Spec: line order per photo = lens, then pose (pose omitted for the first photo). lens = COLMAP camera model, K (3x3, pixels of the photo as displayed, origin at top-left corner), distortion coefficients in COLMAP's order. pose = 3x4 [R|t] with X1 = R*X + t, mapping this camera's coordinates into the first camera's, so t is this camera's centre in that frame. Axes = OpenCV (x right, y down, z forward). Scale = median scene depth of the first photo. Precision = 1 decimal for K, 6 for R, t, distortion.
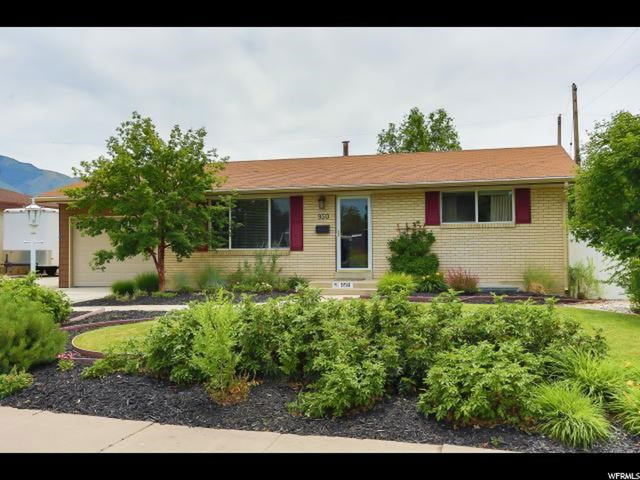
lens RADIAL K [[642.7, 0, 320.0], [0, 642.7, 240.0], [0, 0, 1]] dist [-0.013138, 0.020495]
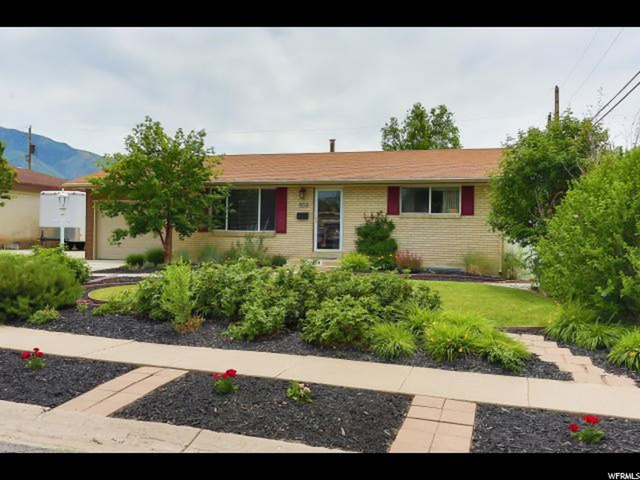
lens RADIAL K [[642.7, 0, 320.0], [0, 642.7, 240.0], [0, 0, 1]] dist [-0.013138, 0.020495]
pose [[0.998659, 0.025979, -0.044785, 0.096407], [-0.024822, 0.999348, 0.026210, -0.004379], [0.045437, -0.025063, 0.998653, -0.200578]]
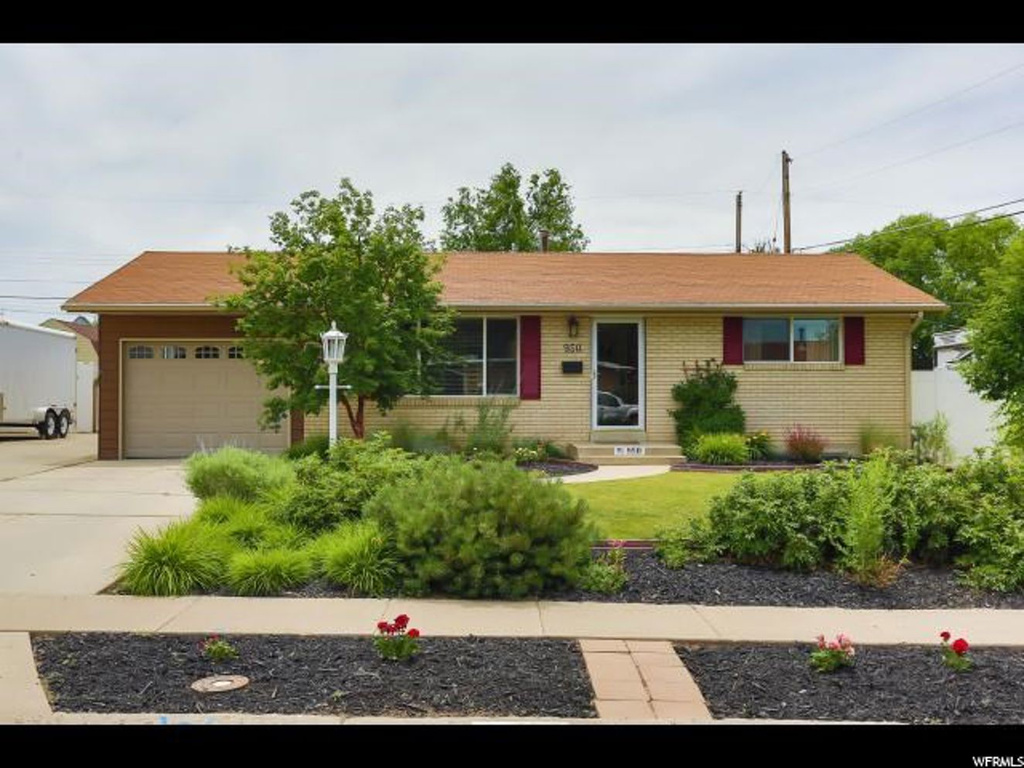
lens RADIAL K [[1165.5, 0, 512.0], [0, 1165.5, 384.0], [0, 0, 1]] dist [-0.011729, -0.024523]
pose [[0.953072, 0.011116, 0.302541, -0.447628], [-0.013212, 0.999901, 0.004880, -0.004945], [-0.302456, -0.008648, 0.953124, -0.141080]]
